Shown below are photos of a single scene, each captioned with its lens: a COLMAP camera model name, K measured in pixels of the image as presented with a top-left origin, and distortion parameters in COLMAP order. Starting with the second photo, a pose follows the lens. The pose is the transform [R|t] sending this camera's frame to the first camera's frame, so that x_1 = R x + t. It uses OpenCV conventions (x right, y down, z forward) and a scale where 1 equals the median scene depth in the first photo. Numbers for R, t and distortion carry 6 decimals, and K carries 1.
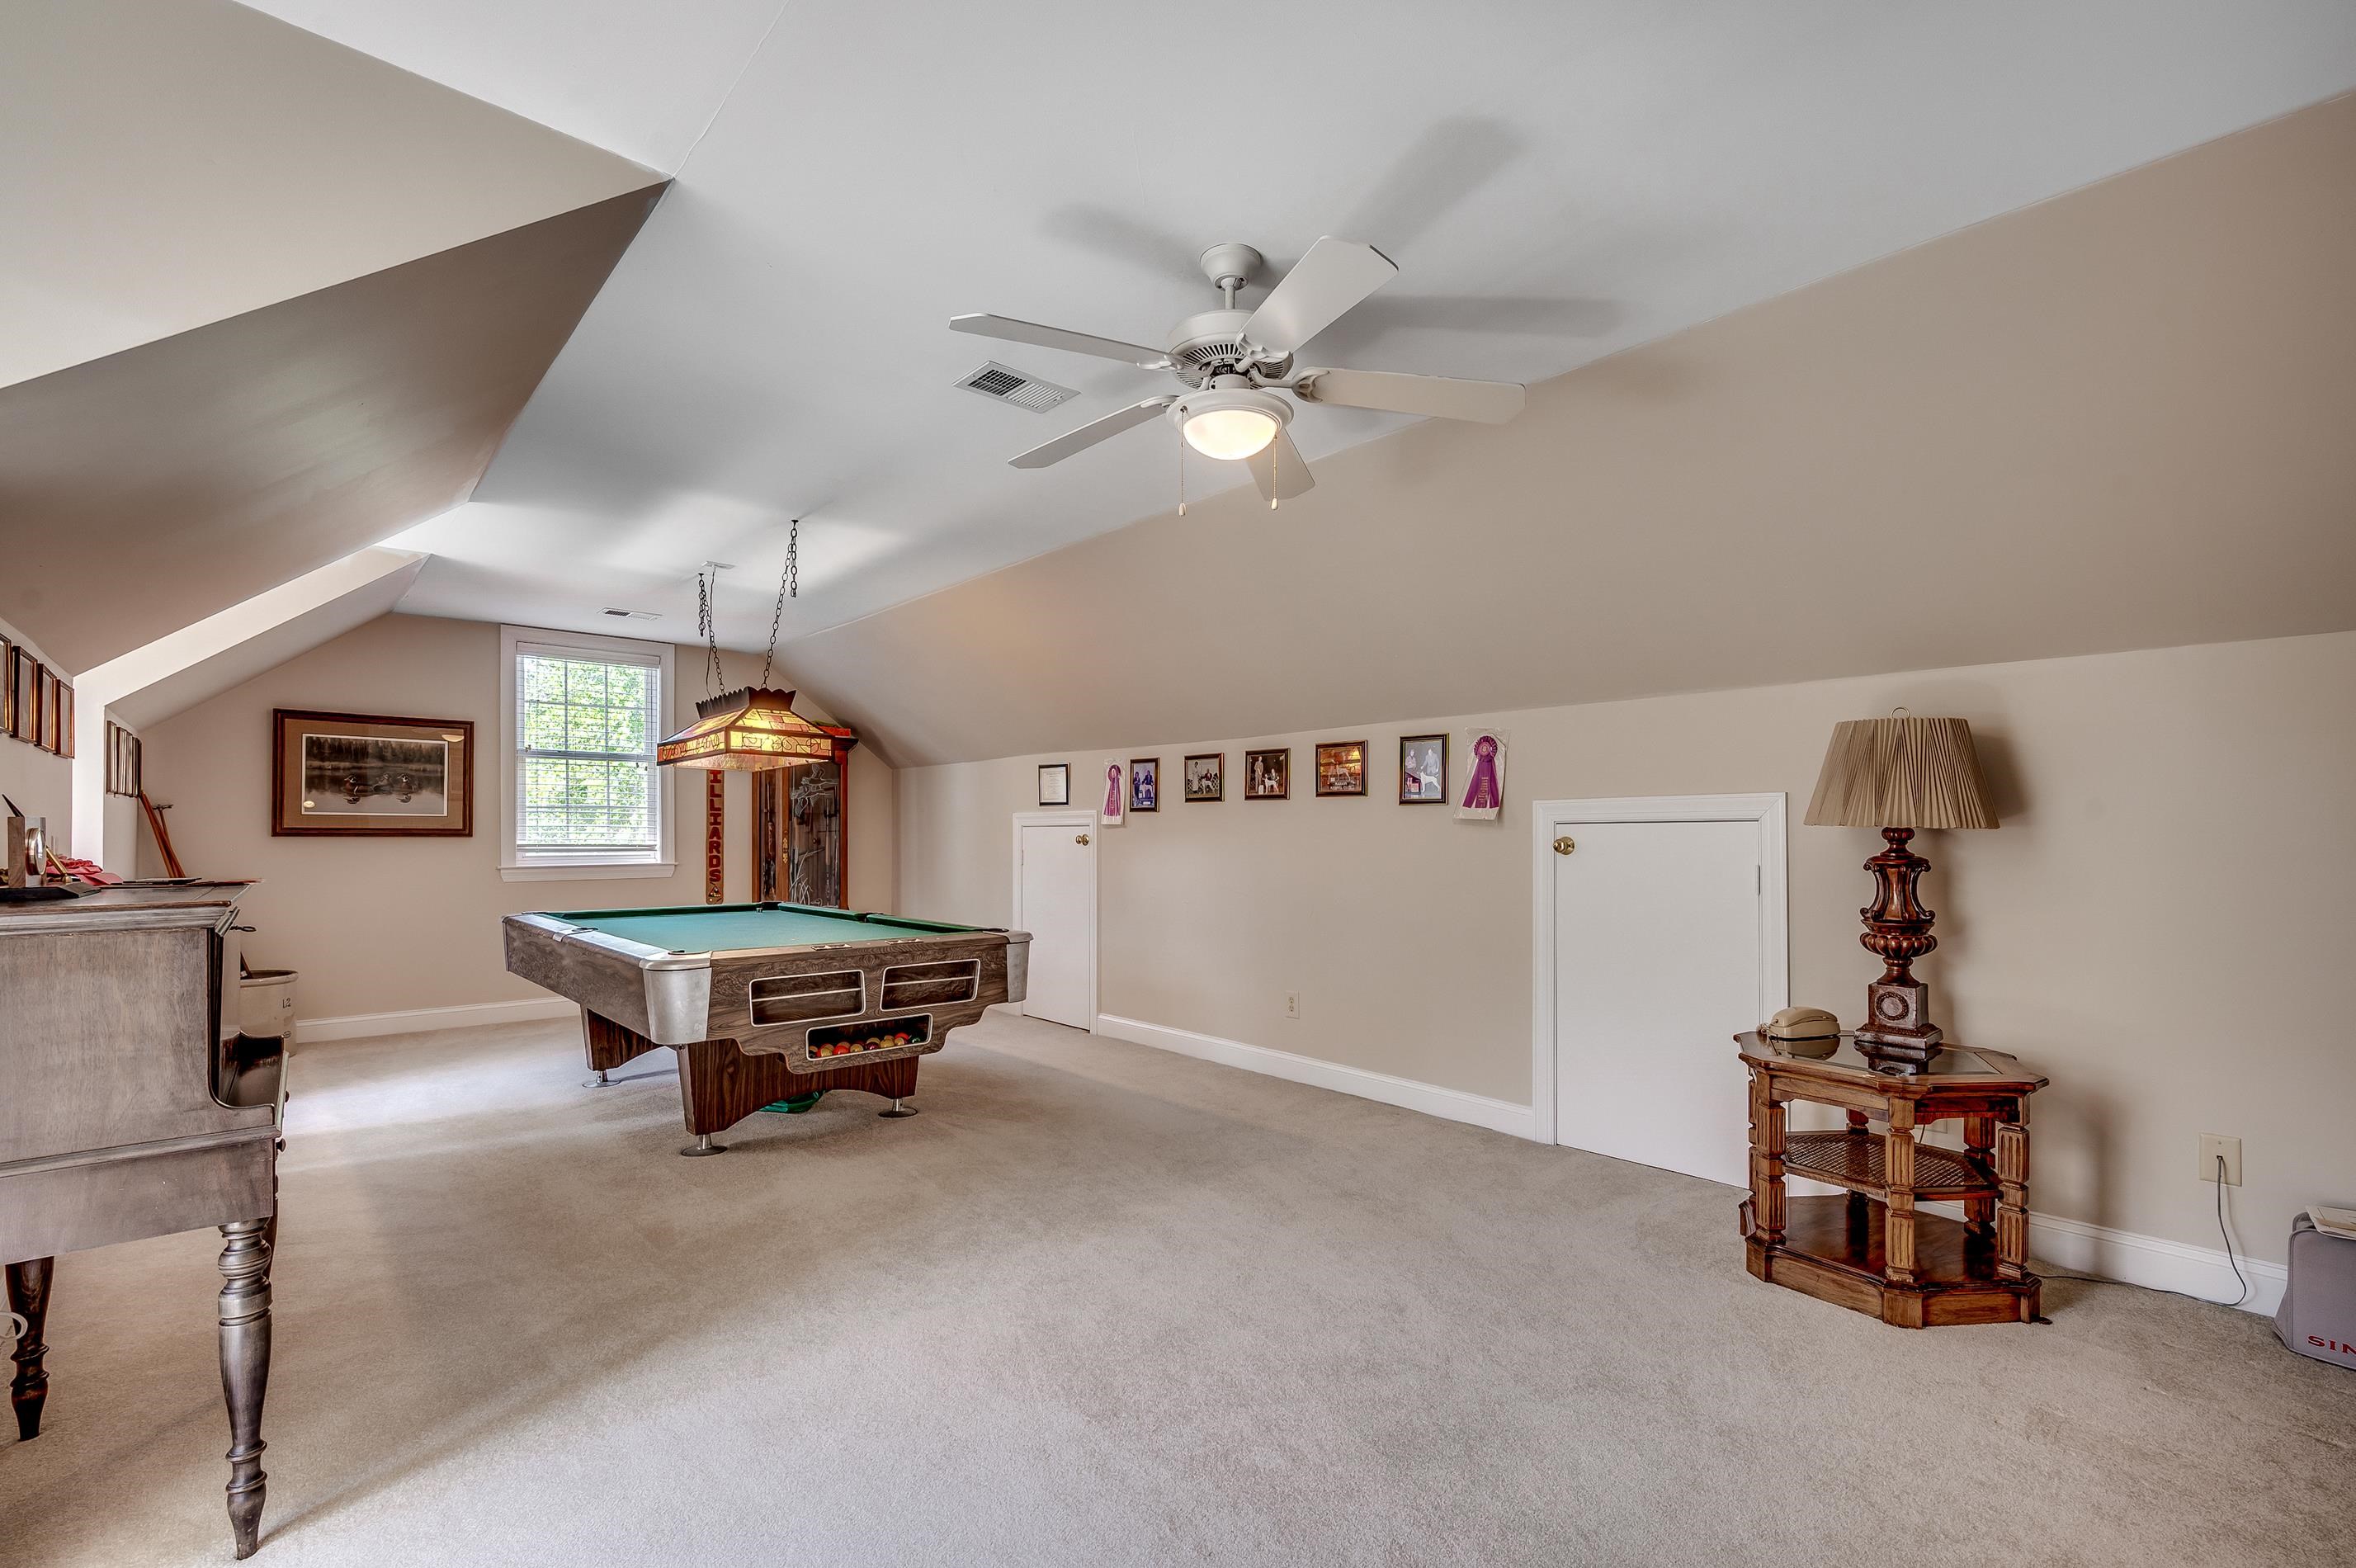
lens RADIAL K [[1054.4, 0, 1183.3], [0, 1054.4, 841.4], [0, 0, 1]] dist [0.000992, 0.000394]
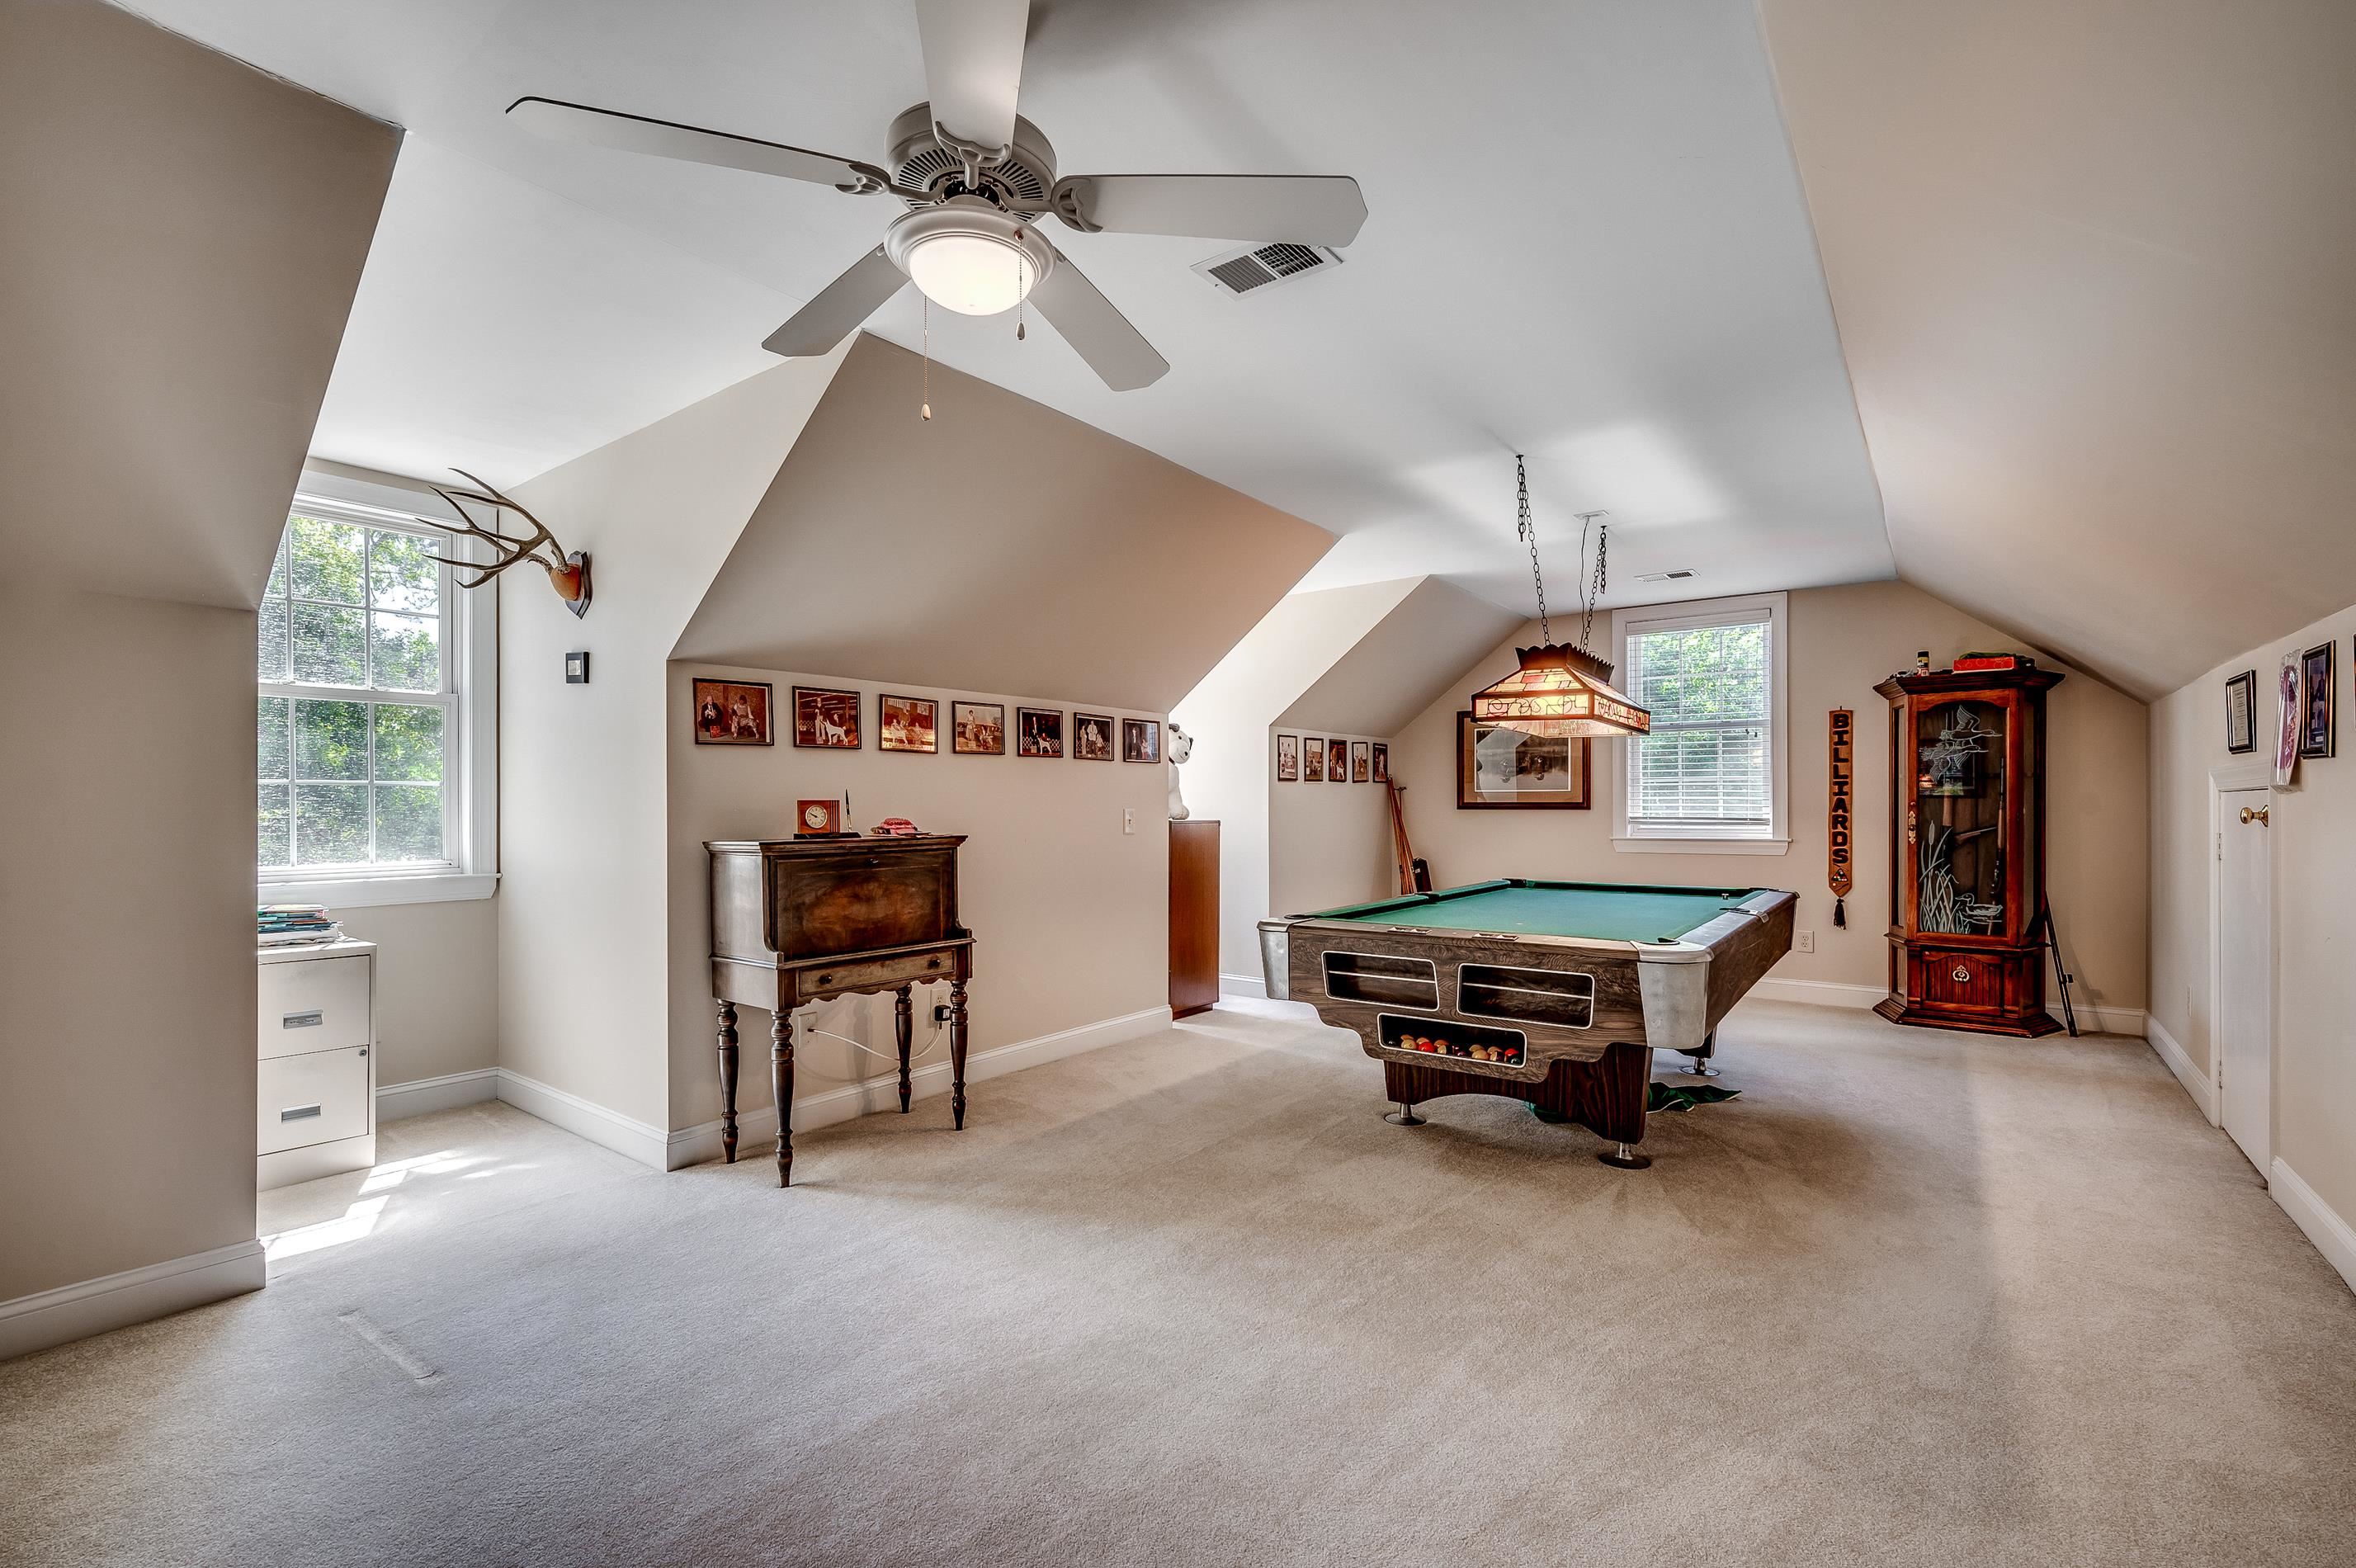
lens RADIAL K [[1032.2, 0, 1176.9], [0, 1032.2, 828.8], [0, 0, 1]] dist [0.000307, 0.000402]
pose [[0.194743, 0.017940, -0.980690, 0.413914], [-0.004201, 0.999839, 0.017456, -0.001912], [0.980845, 0.000721, 0.194787, 0.520653]]
